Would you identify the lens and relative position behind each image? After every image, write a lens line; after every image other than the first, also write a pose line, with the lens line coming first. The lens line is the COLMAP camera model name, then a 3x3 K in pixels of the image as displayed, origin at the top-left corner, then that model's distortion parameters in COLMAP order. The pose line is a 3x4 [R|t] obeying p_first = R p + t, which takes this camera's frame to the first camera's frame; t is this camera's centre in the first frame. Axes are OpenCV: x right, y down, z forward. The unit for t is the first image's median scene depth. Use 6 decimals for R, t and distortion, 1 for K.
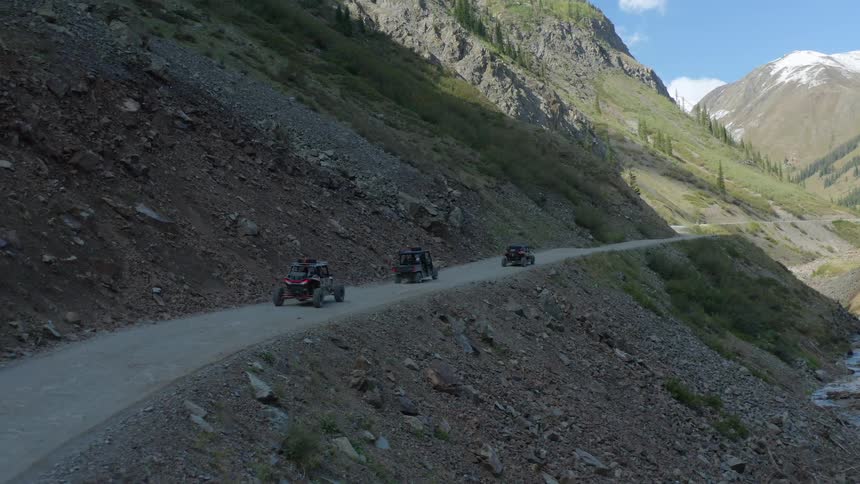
lens RADIAL K [[1004.5, 0, 431.1], [0, 1004.5, 242.7], [0, 0, 1]] dist [-0.181662, 0.000000]
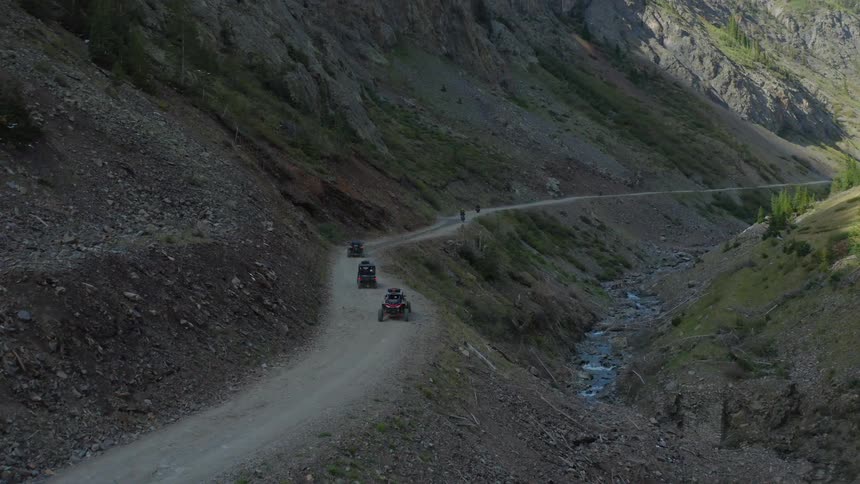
lens RADIAL K [[1004.5, 0, 429.9], [0, 1004.5, 241.9], [0, 0, 1]] dist [-0.181662, 0.000000]
pose [[0.943689, 0.000101, -0.330835, 0.082872], [0.015120, 0.998942, 0.043432, 0.003826], [0.330489, -0.045988, 0.942689, -0.454400]]
